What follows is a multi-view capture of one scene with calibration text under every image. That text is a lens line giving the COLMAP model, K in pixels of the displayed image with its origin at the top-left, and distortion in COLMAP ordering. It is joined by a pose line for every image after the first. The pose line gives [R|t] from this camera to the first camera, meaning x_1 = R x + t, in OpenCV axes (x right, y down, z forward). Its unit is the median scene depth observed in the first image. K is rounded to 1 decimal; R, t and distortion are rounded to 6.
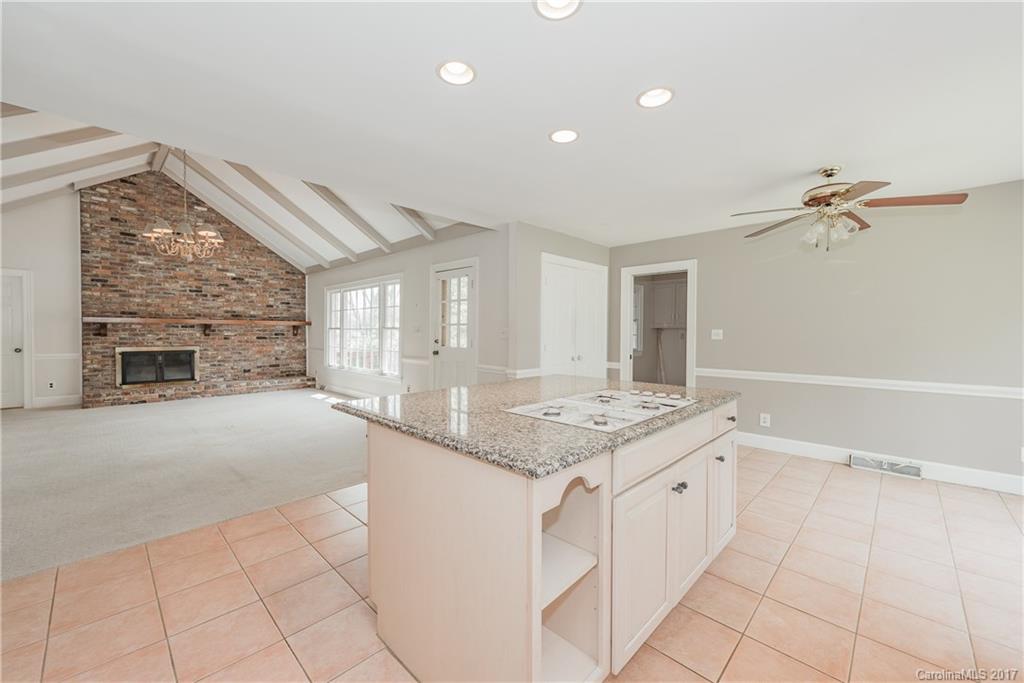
lens RADIAL K [[404.5, 0, 512.0], [0, 404.5, 341.5], [0, 0, 1]] dist [-0.000273, -0.000010]
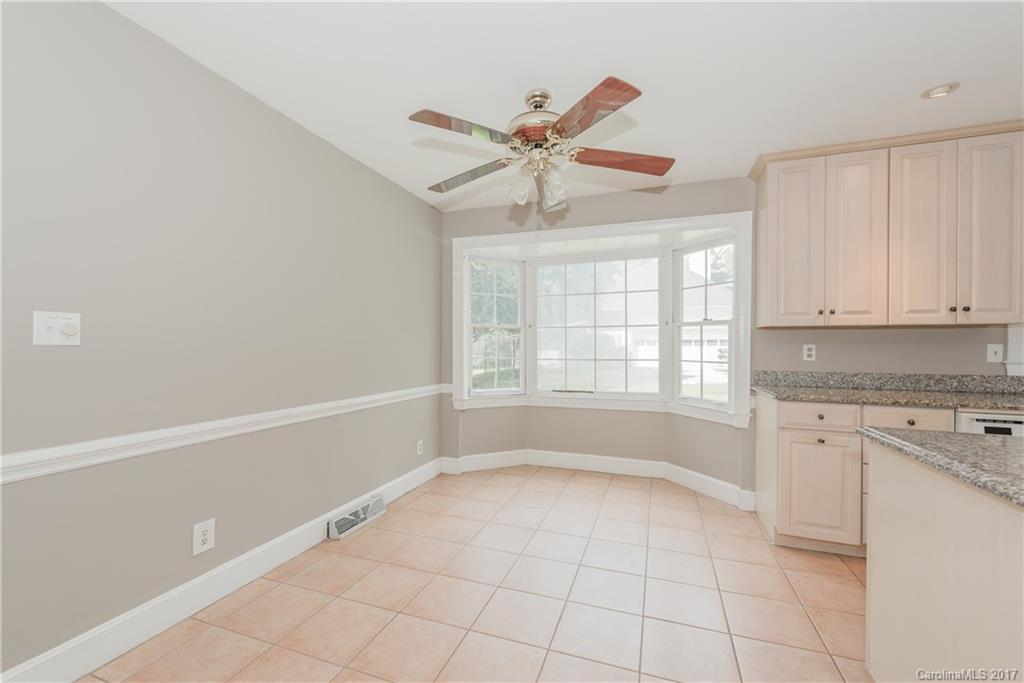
lens RADIAL K [[408.3, 0, 512.1], [0, 408.3, 345.2], [0, 0, 1]] dist [0.000750, -0.000034]
pose [[-0.418938, -0.003941, 0.908006, 0.064511], [0.013148, 0.999859, 0.010406, -0.002201], [-0.907920, 0.016298, -0.418827, 0.521157]]
